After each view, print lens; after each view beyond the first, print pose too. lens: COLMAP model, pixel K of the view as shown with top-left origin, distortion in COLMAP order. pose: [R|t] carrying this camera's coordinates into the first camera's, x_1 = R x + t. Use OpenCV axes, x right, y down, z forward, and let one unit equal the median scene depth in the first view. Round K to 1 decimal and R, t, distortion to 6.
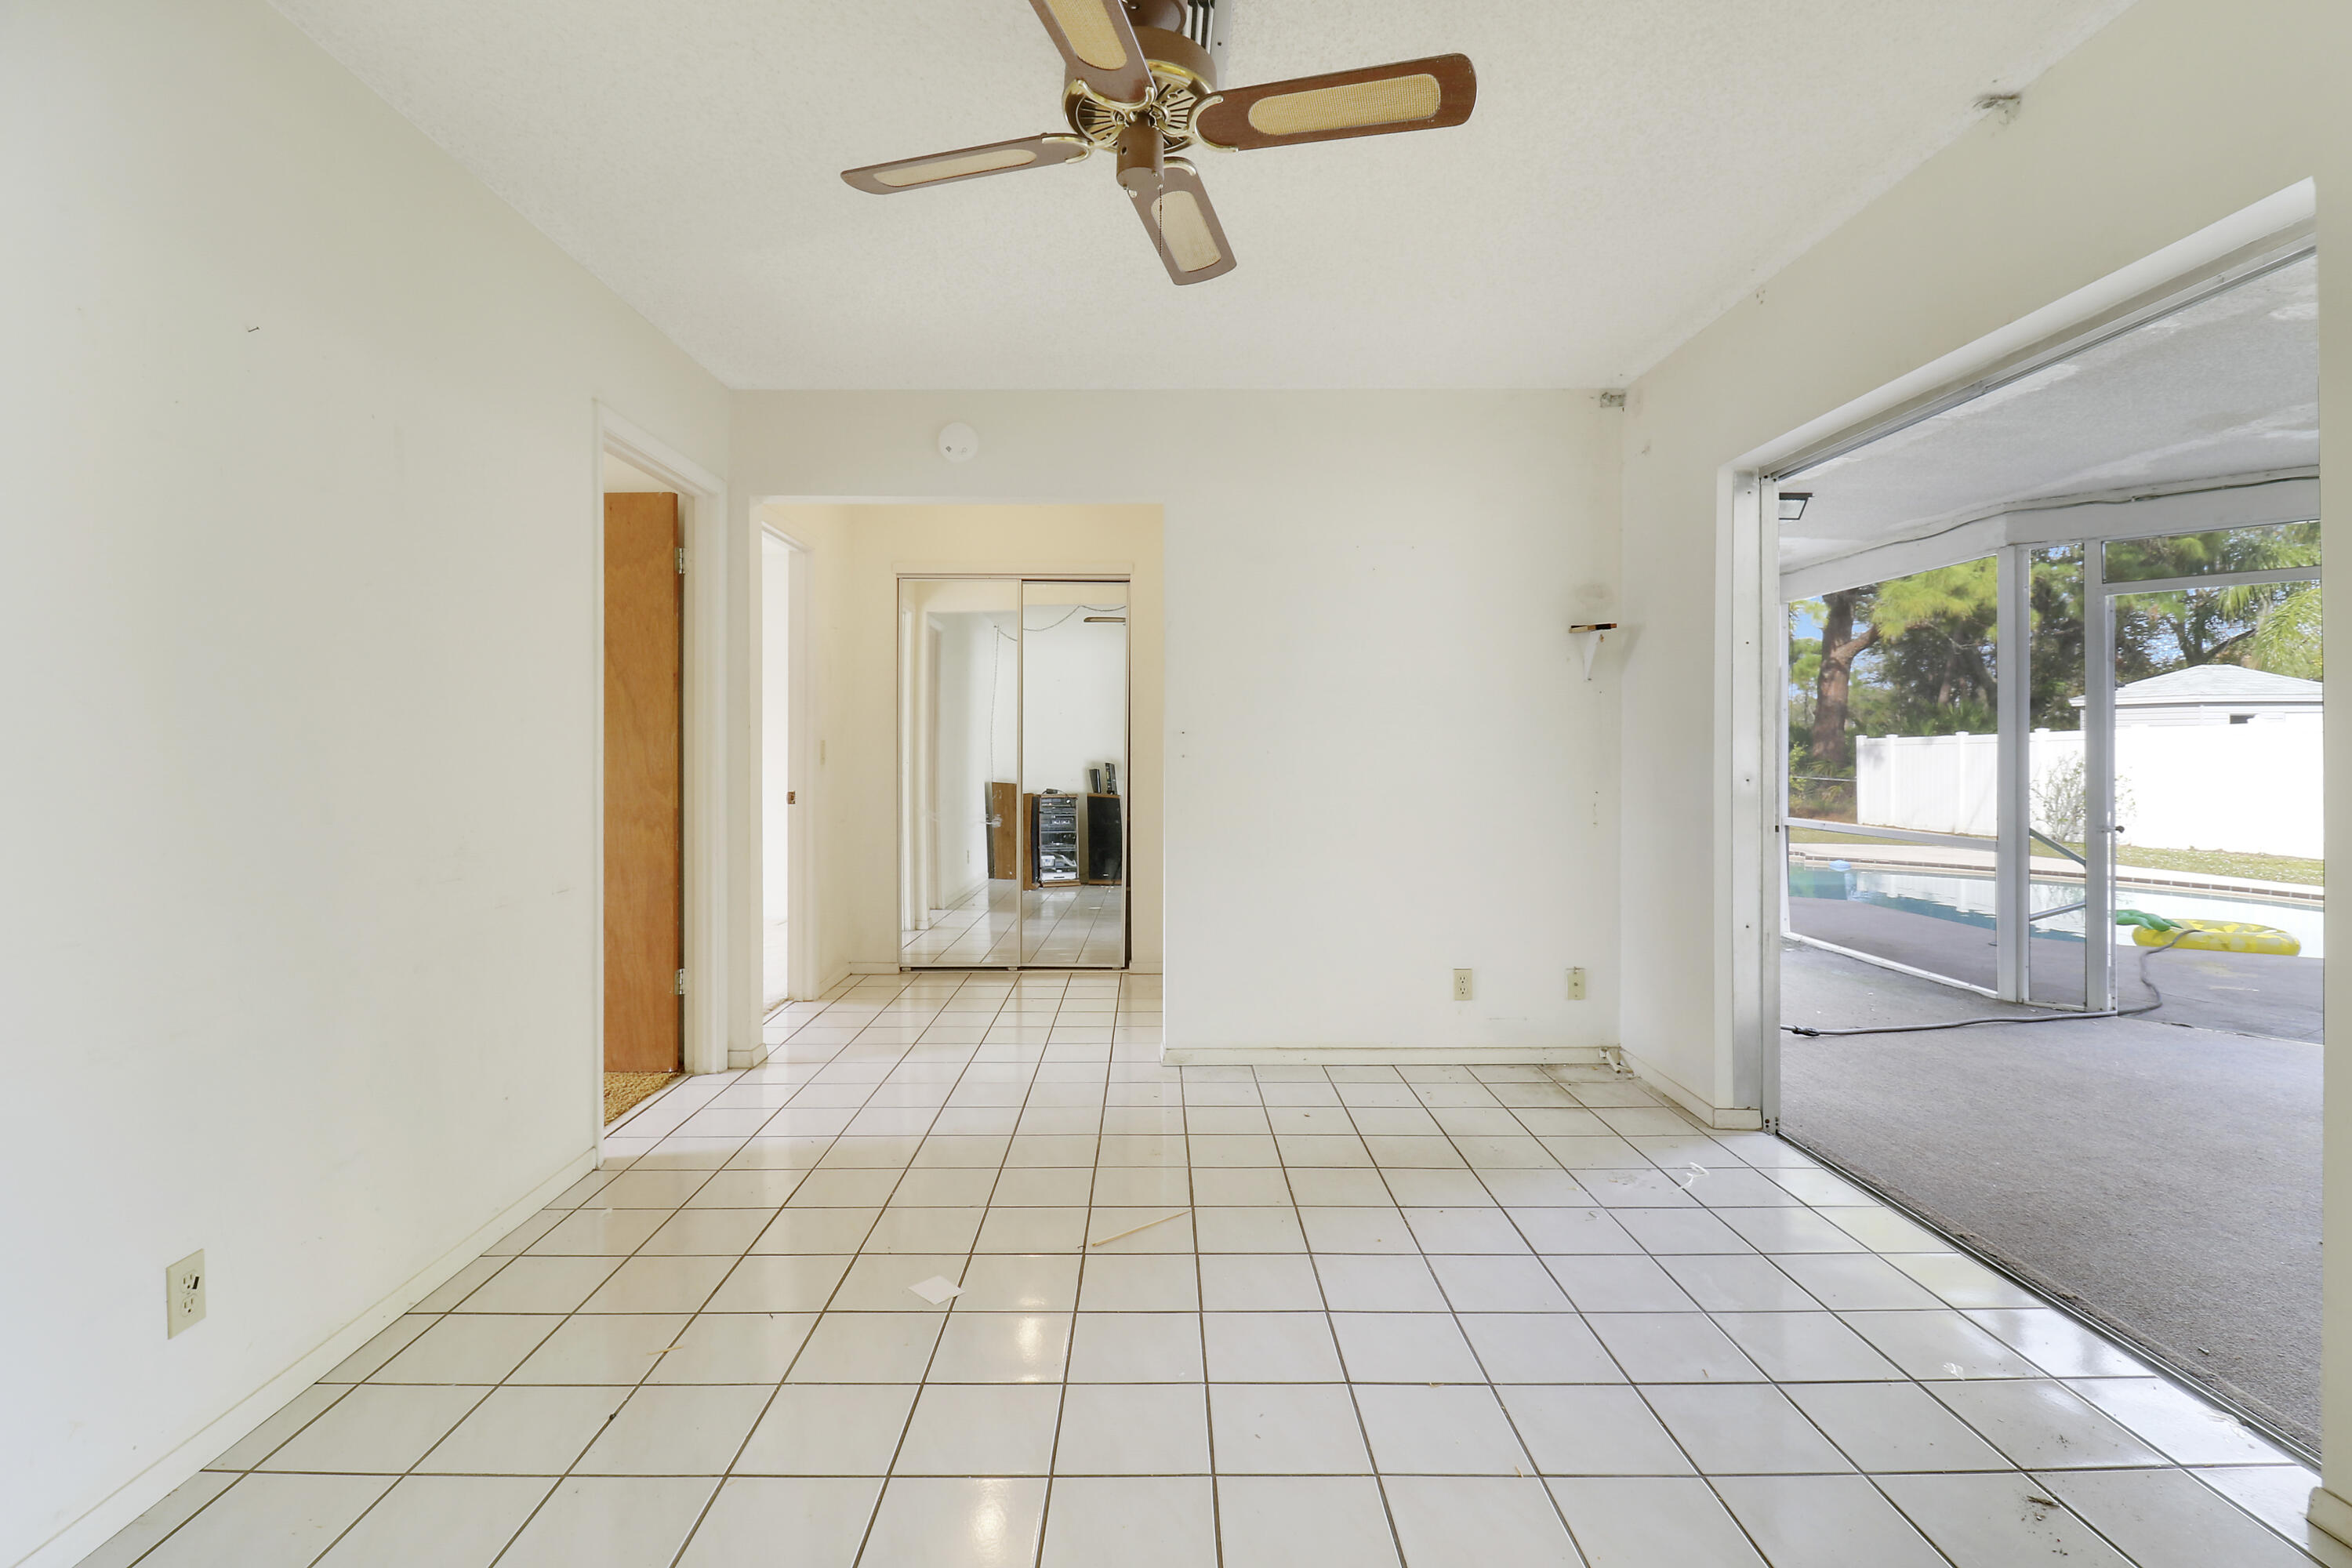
lens RADIAL K [[1112.2, 0, 1169.2], [0, 1112.2, 744.0], [0, 0, 1]] dist [0.006004, -0.013460]
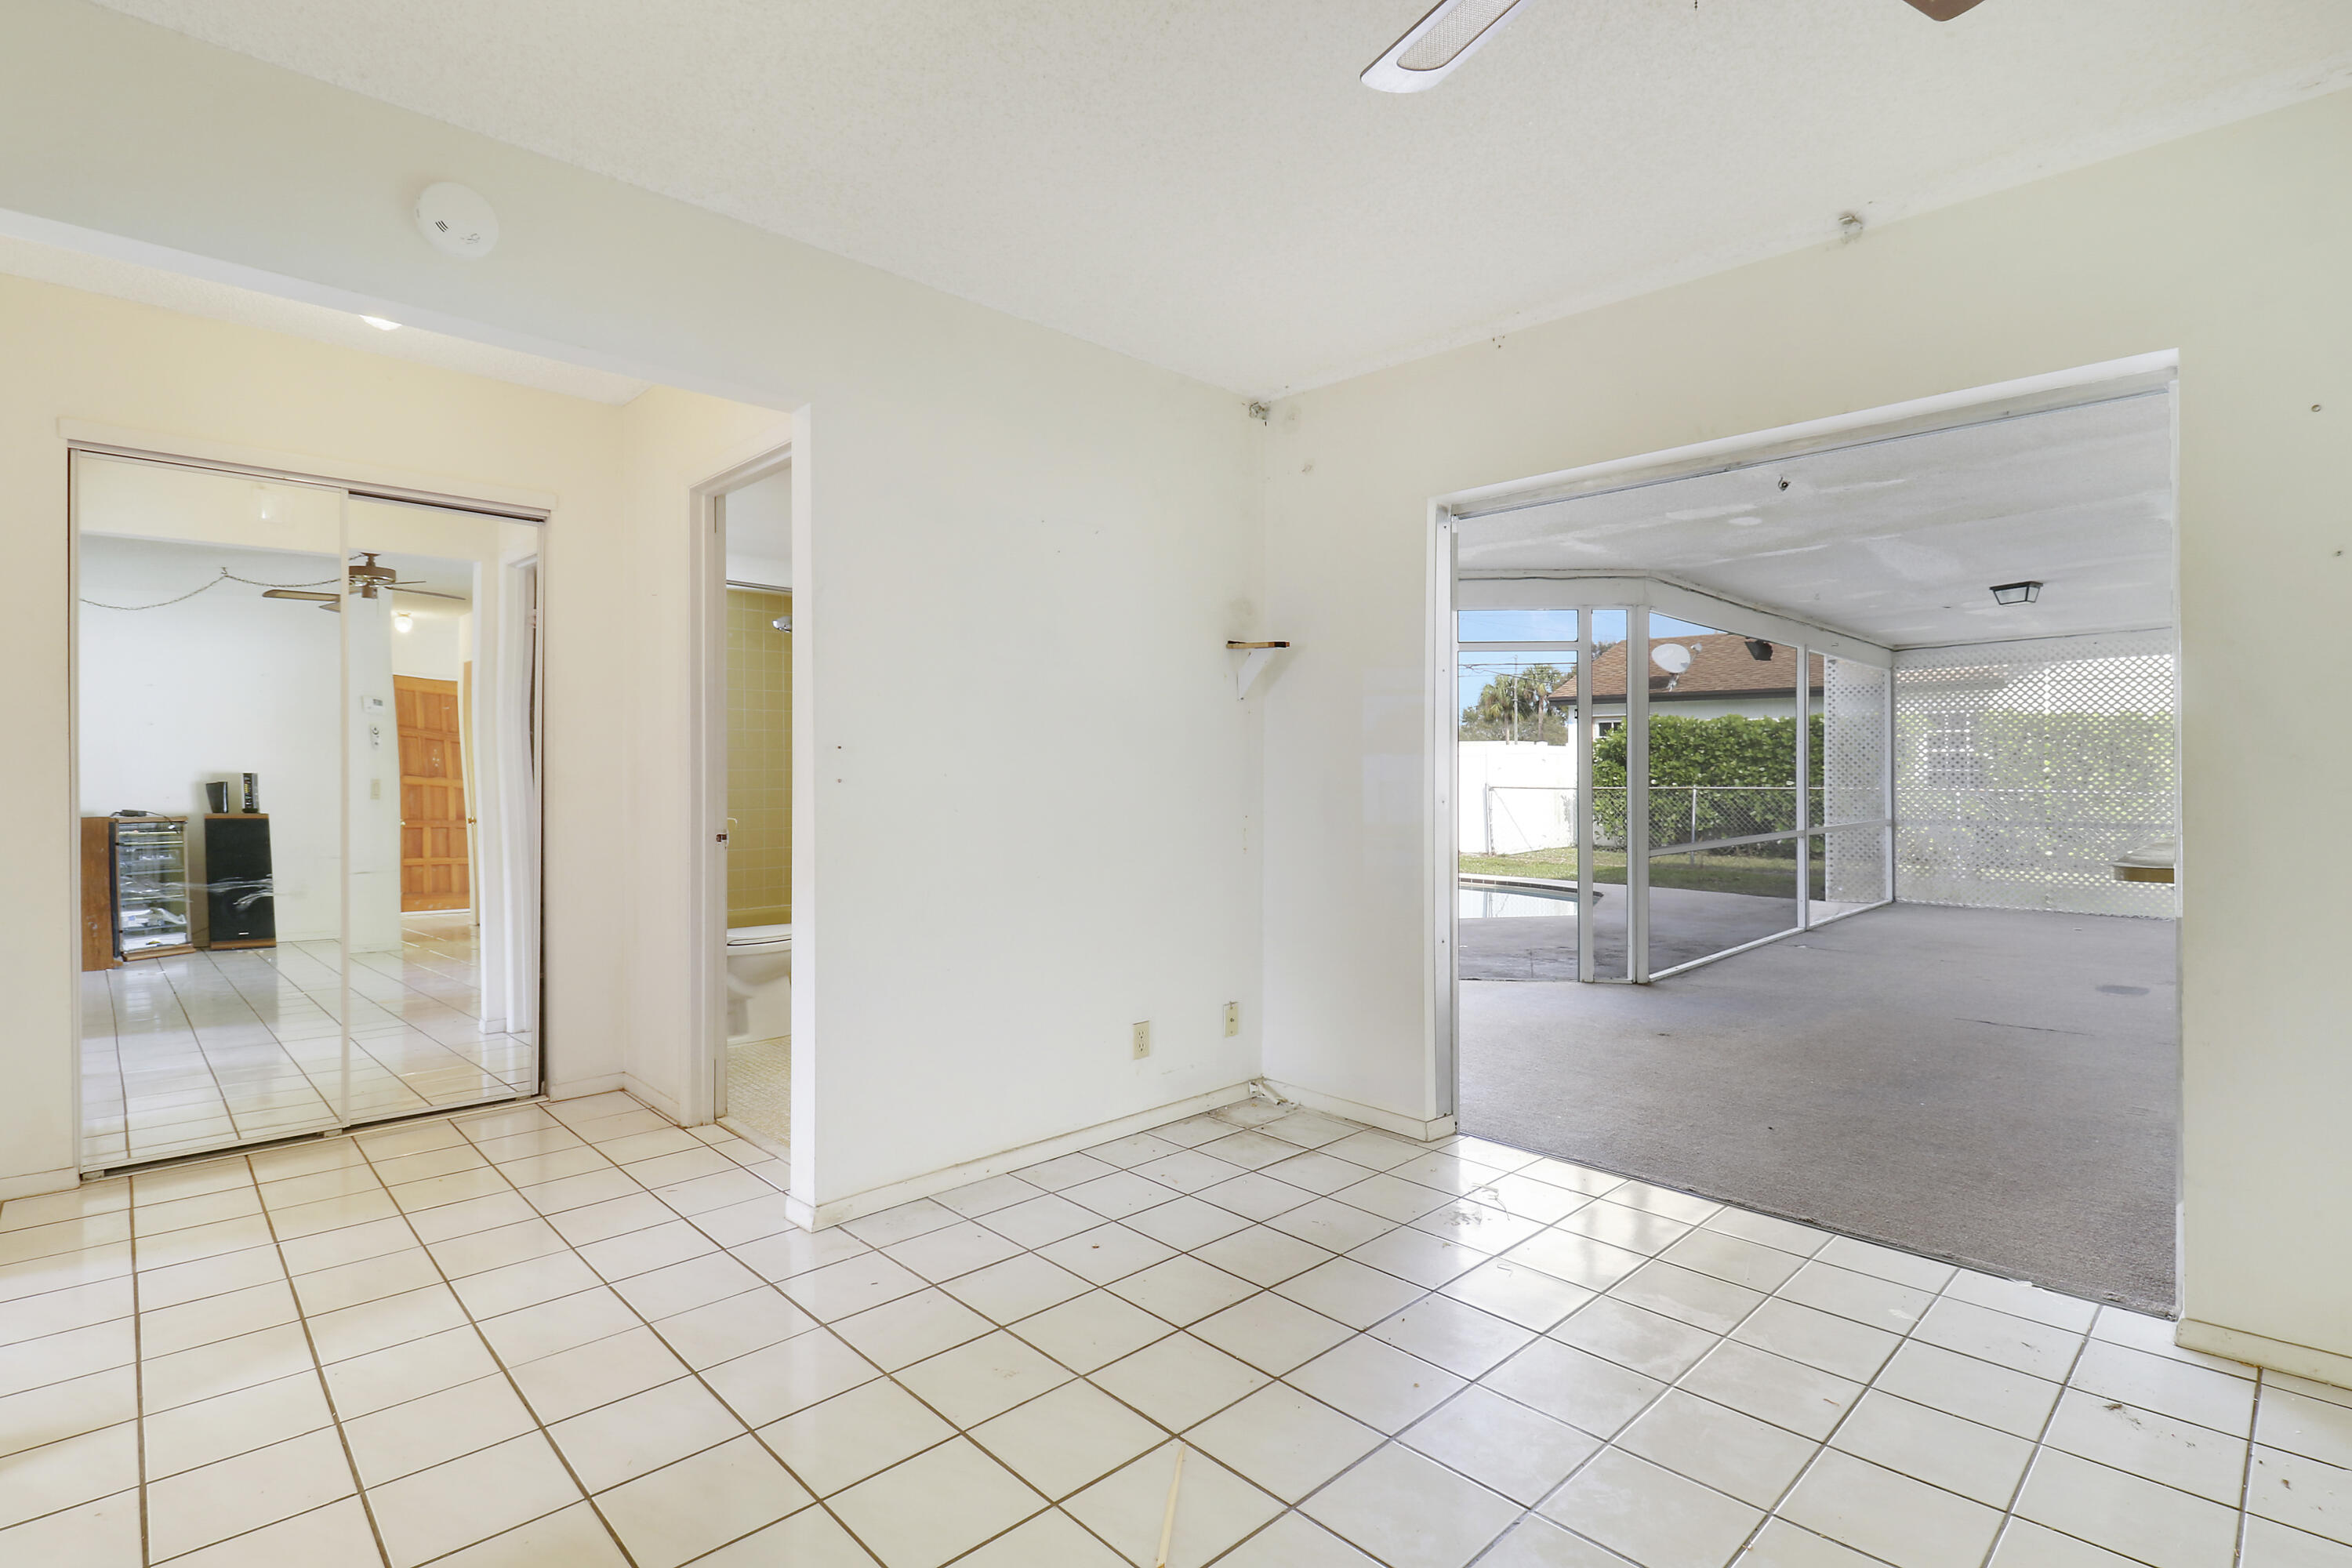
lens RADIAL K [[1097.4, 0, 1177.5], [0, 1097.4, 761.5], [0, 0, 1]] dist [-0.001992, -0.002228]
pose [[0.745796, 0.020413, 0.665861, -0.303546], [-0.021875, 0.999742, -0.006147, 0.003597], [-0.665815, -0.009981, 0.746050, 0.352421]]
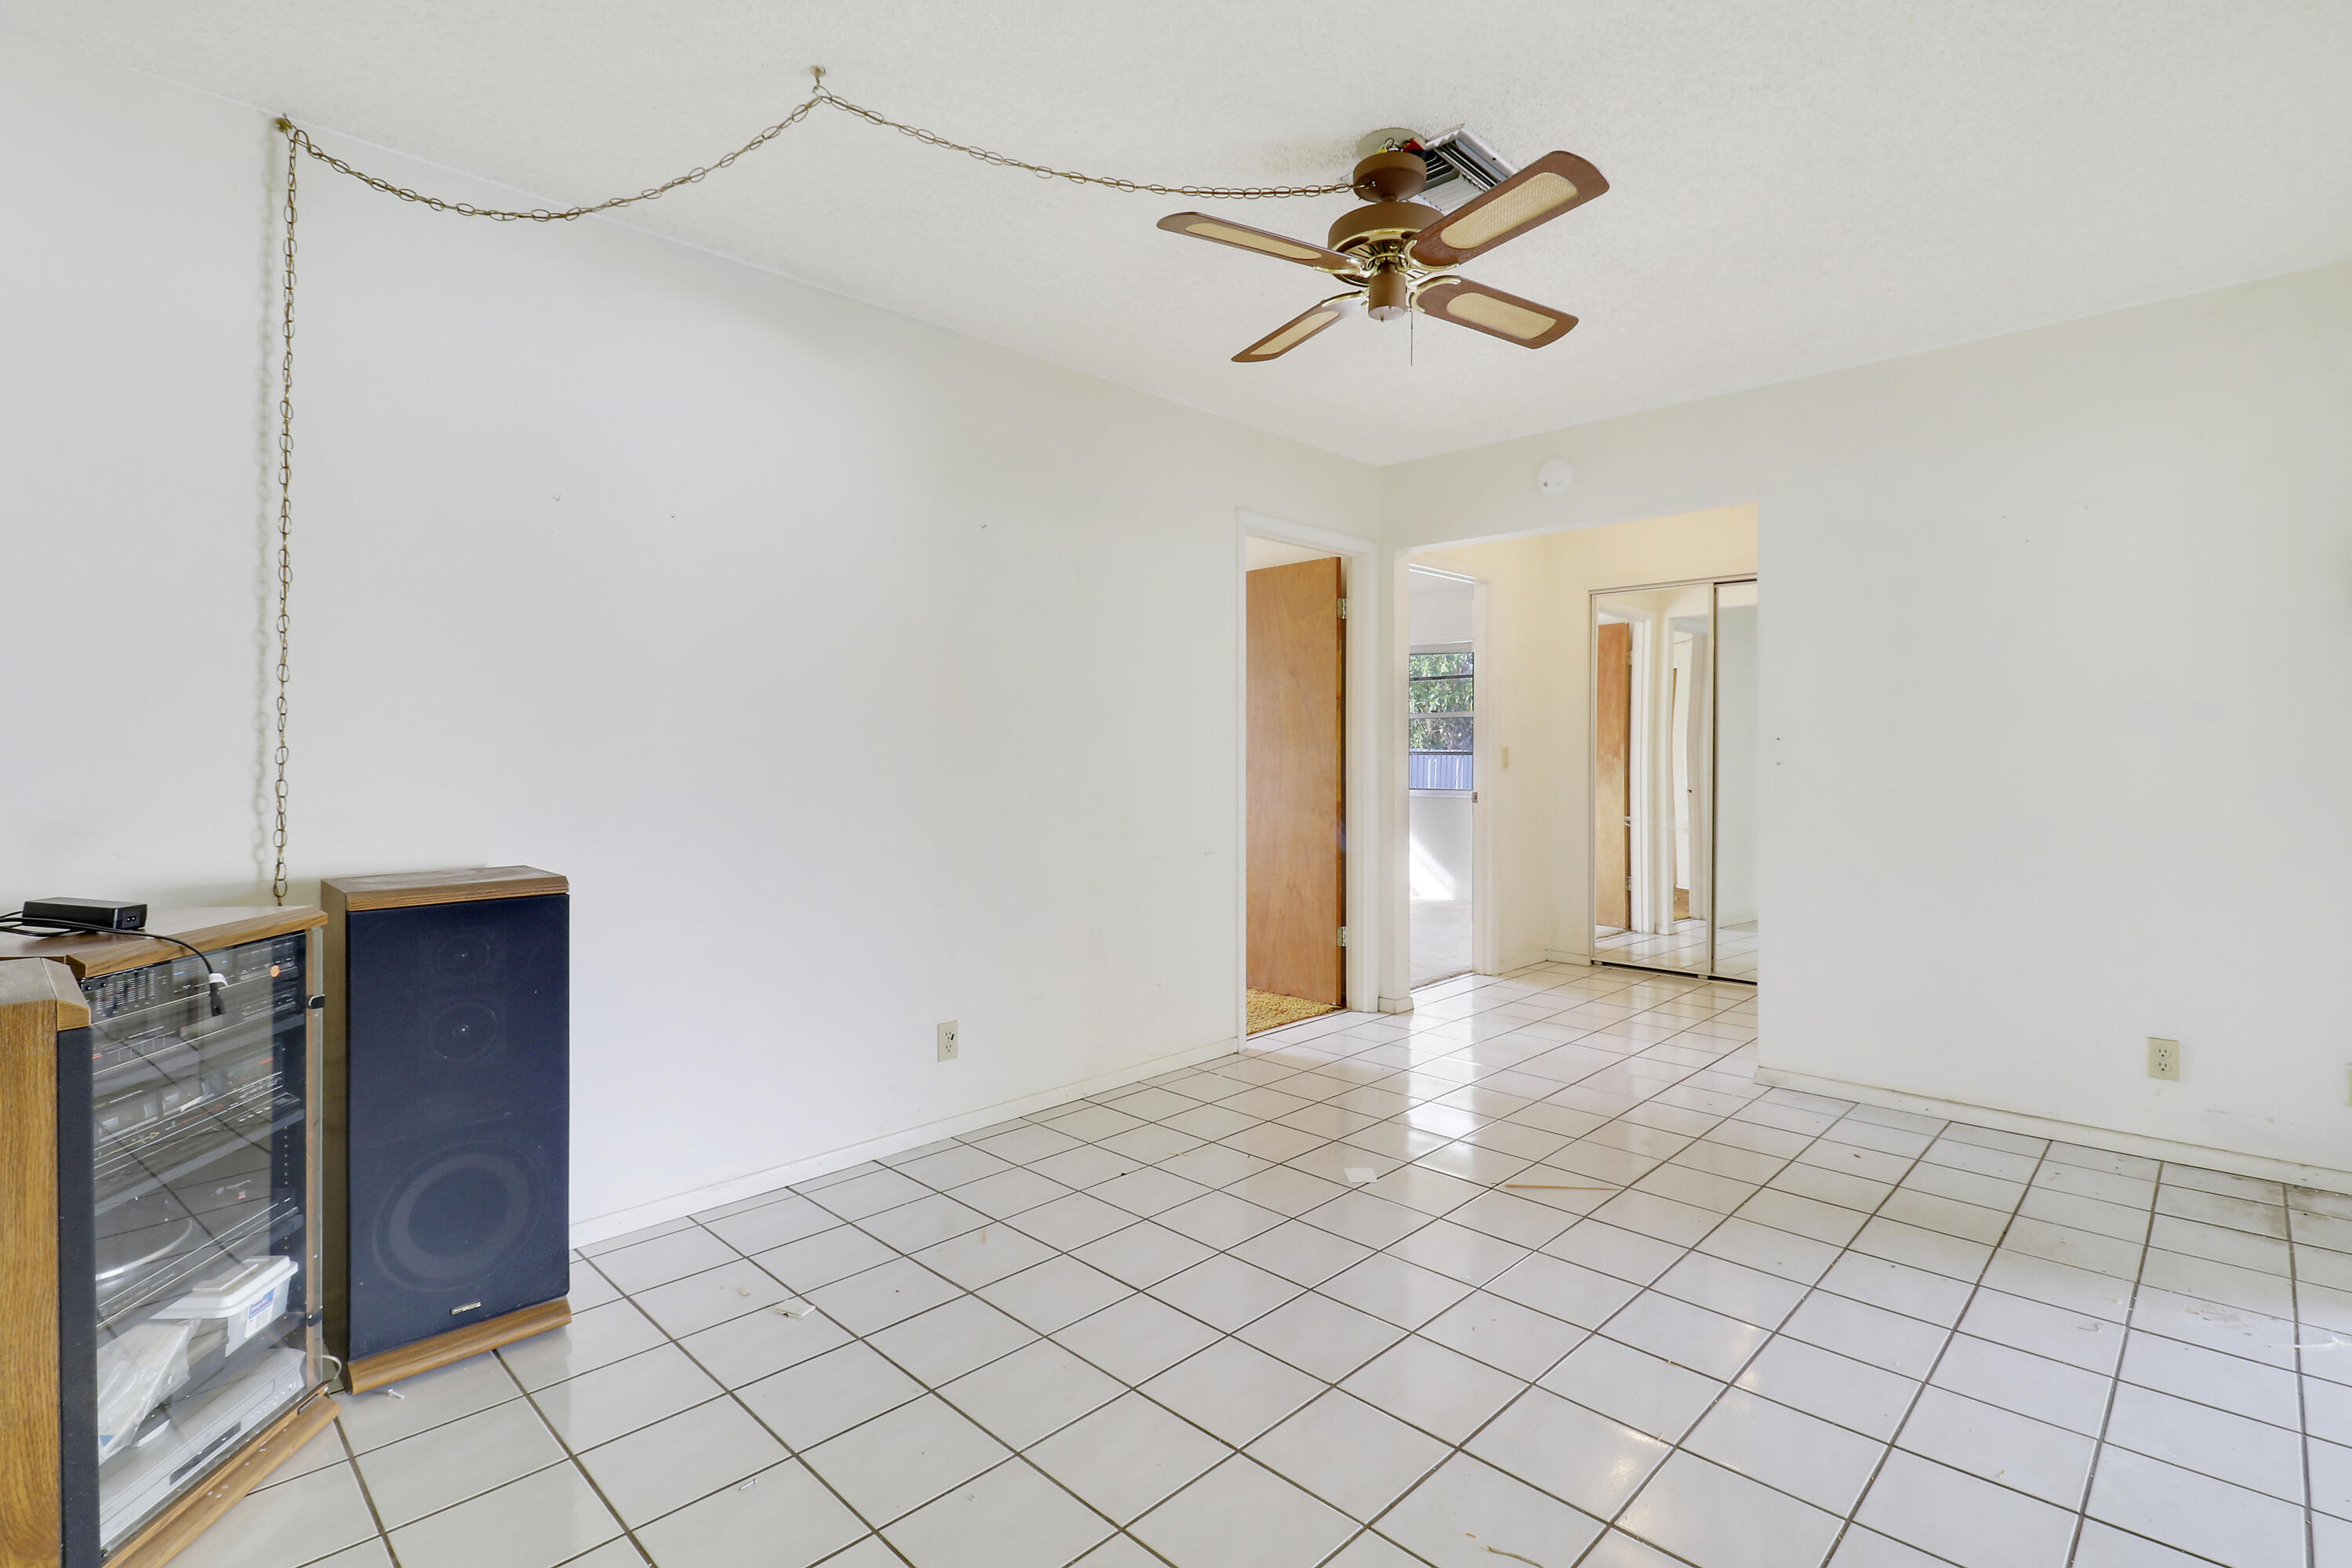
lens RADIAL K [[1112.2, 0, 1206.3], [0, 1112.2, 763.8], [0, 0, 1]] dist [0.006004, -0.013460]
pose [[0.719153, 0.009228, -0.694790, 0.327187], [0.000996, 0.999897, 0.014311, -0.004417], [0.694851, -0.010984, 0.719070, -0.030670]]
